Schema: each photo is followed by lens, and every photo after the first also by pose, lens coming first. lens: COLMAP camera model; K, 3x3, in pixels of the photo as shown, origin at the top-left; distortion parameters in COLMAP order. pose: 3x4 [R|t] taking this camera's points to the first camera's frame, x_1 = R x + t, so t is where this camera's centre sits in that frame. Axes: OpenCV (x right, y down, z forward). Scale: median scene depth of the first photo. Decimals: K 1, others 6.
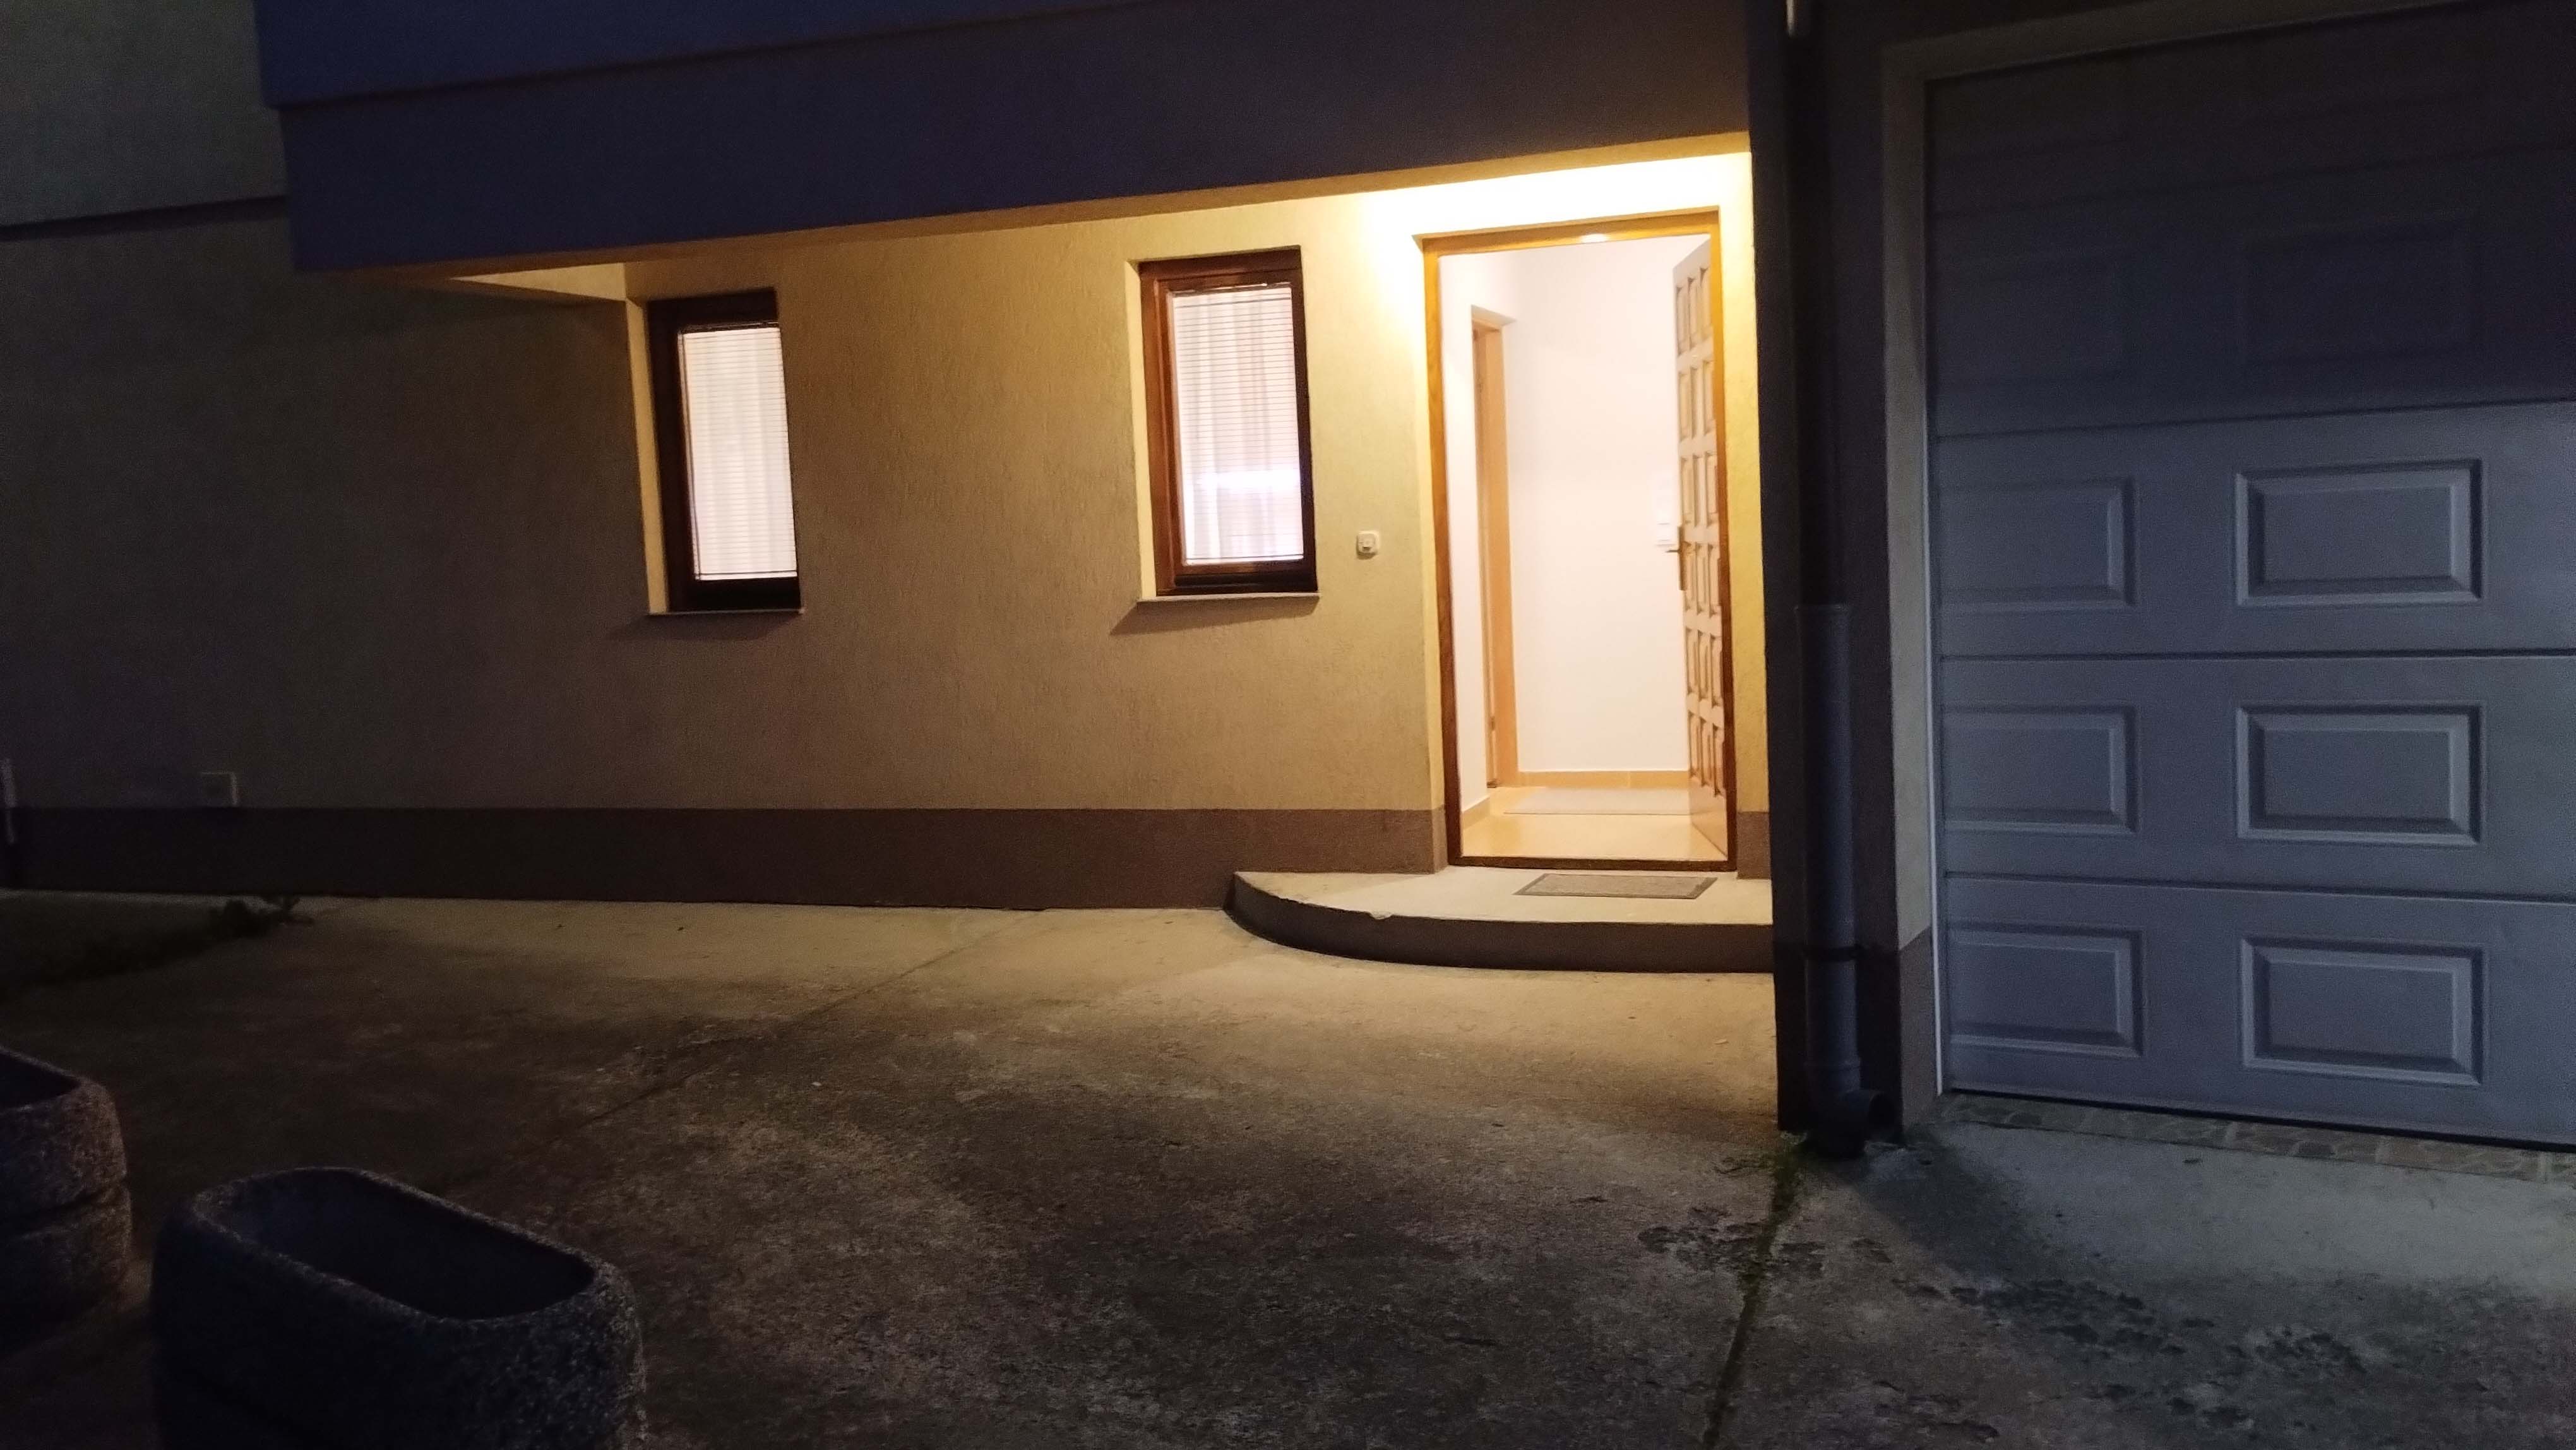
lens RADIAL K [[2118.8, 0, 1290.5], [0, 2118.8, 708.2], [0, 0, 1]] dist [0.053274, -0.056535]
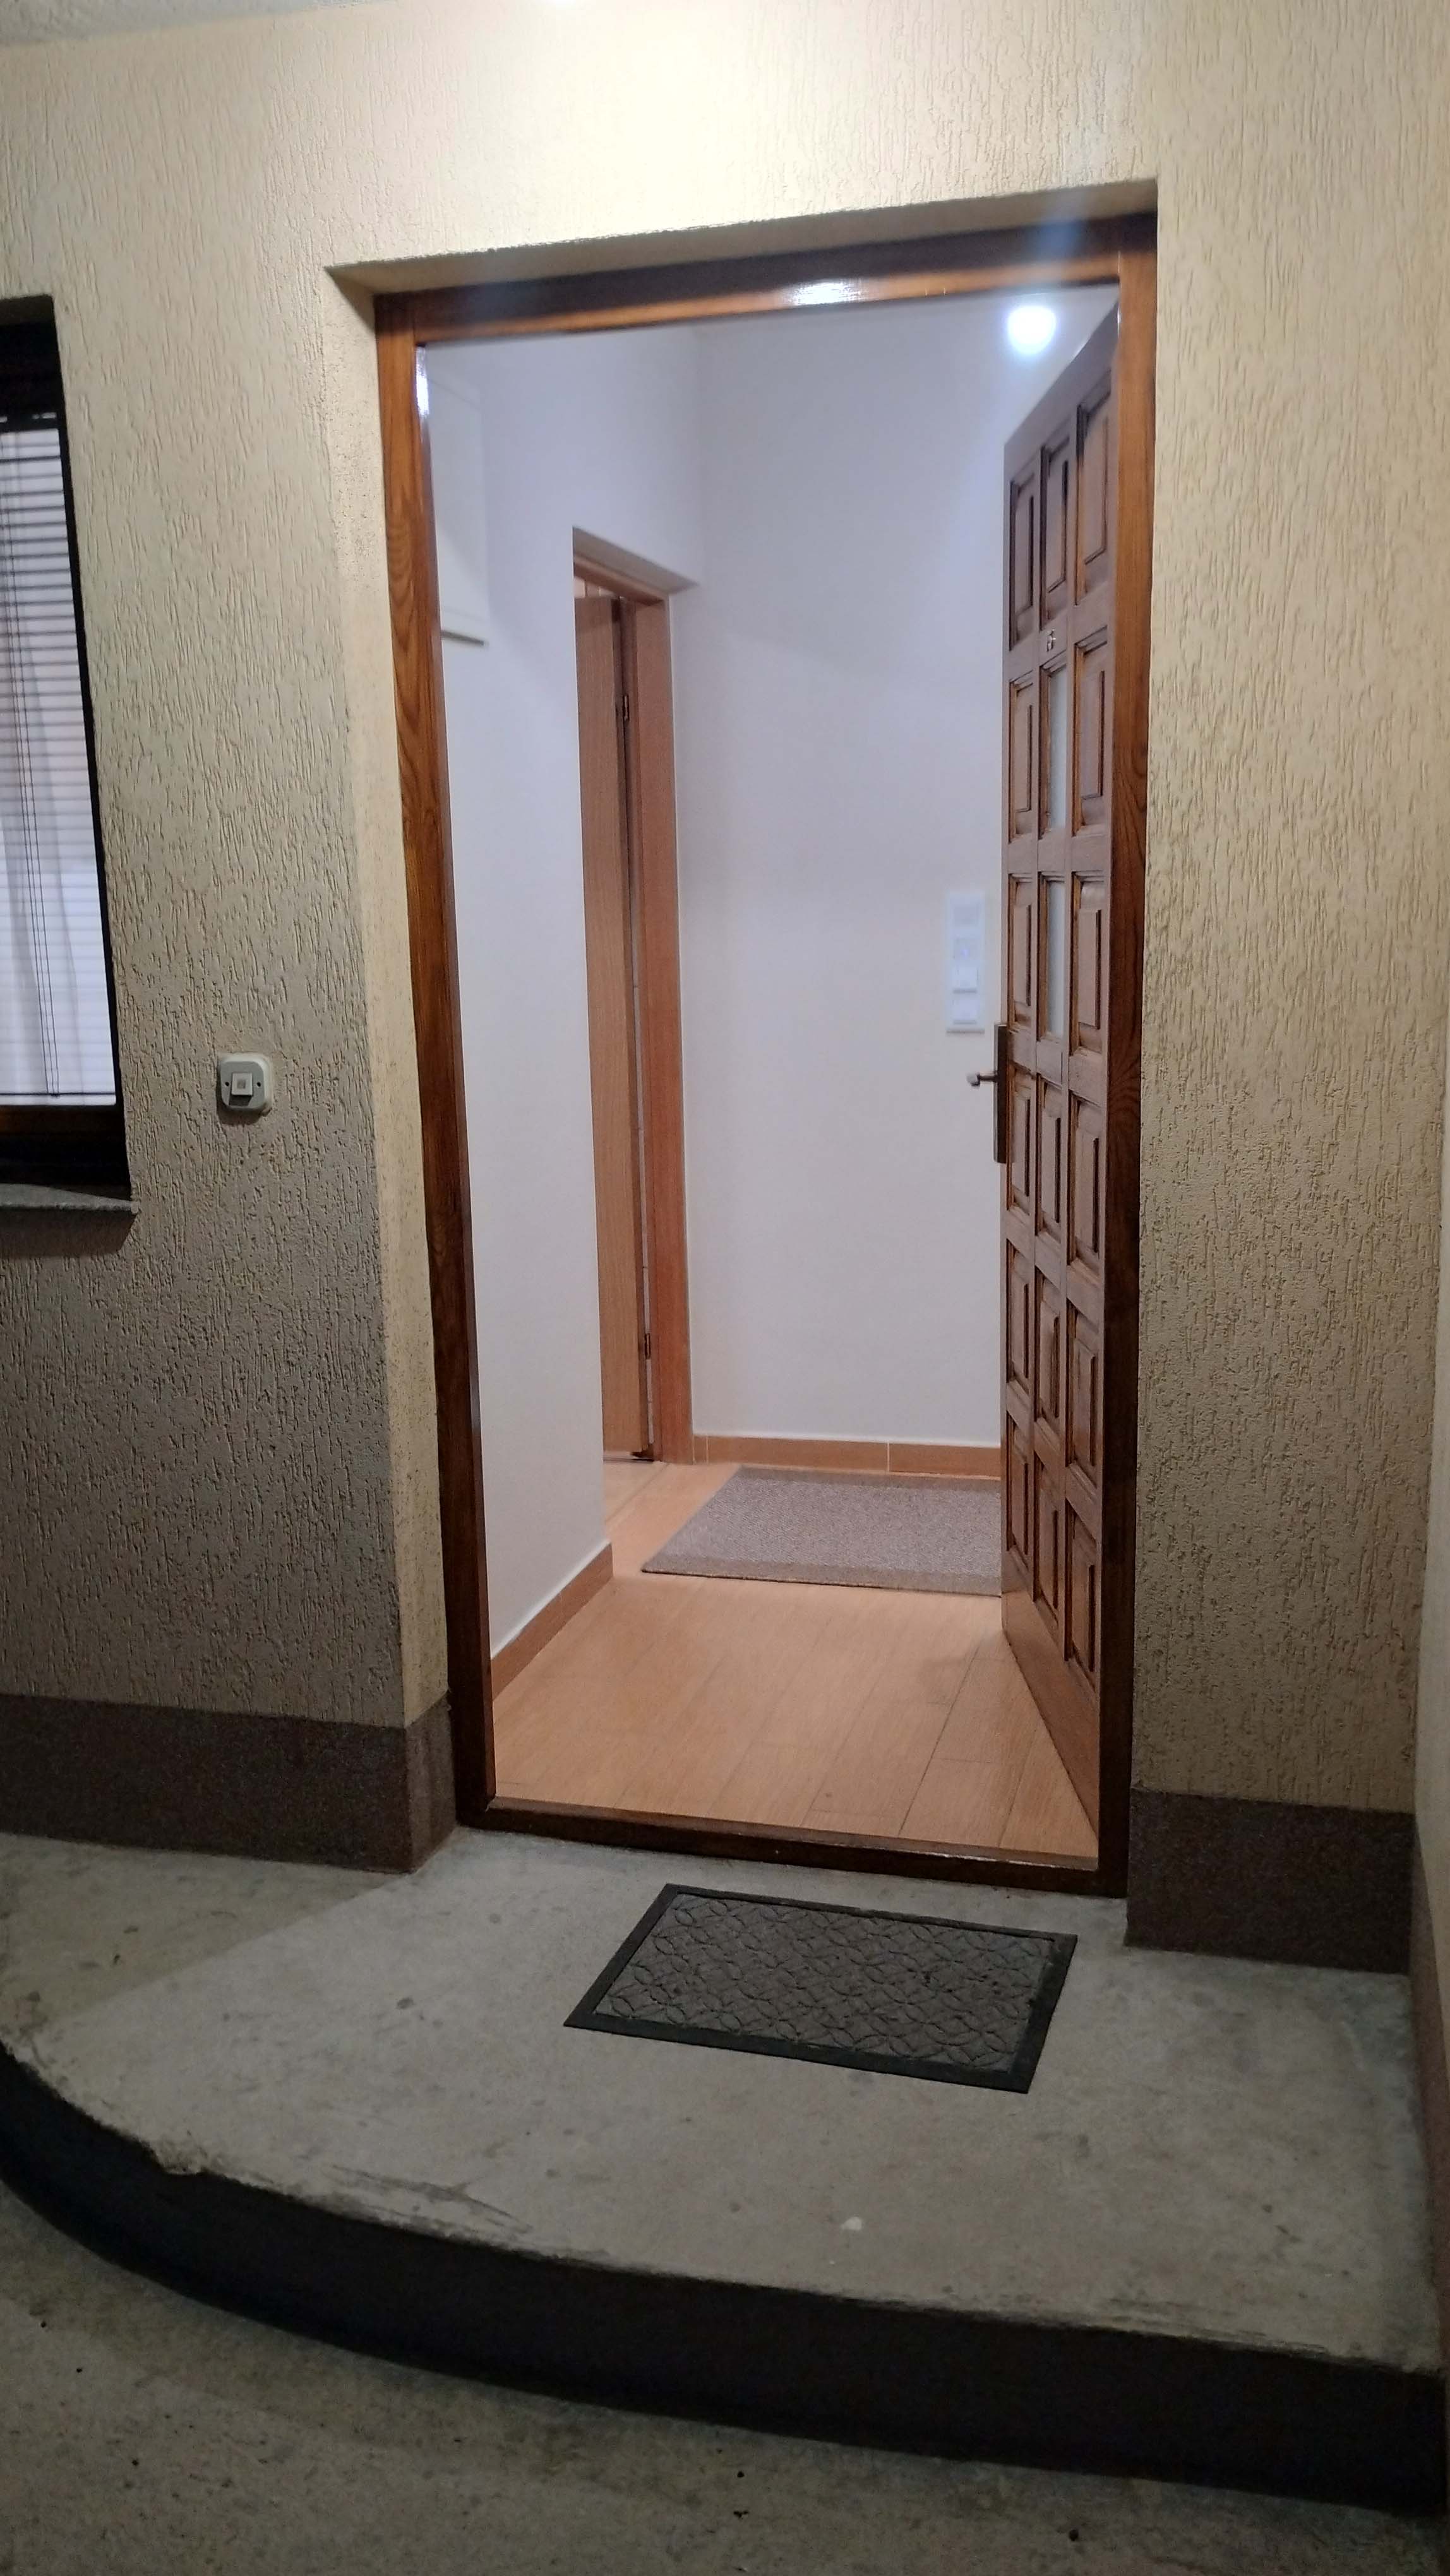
lens RADIAL K [[2158.9, 0, 720.9], [0, 2158.9, 1367.0], [0, 0, 1]] dist [0.061278, -0.061893]
pose [[0.997511, 0.006651, 0.070203, 0.092760], [-0.015690, 0.991520, 0.129001, -0.074789], [-0.068750, -0.129782, 0.989156, 0.546682]]
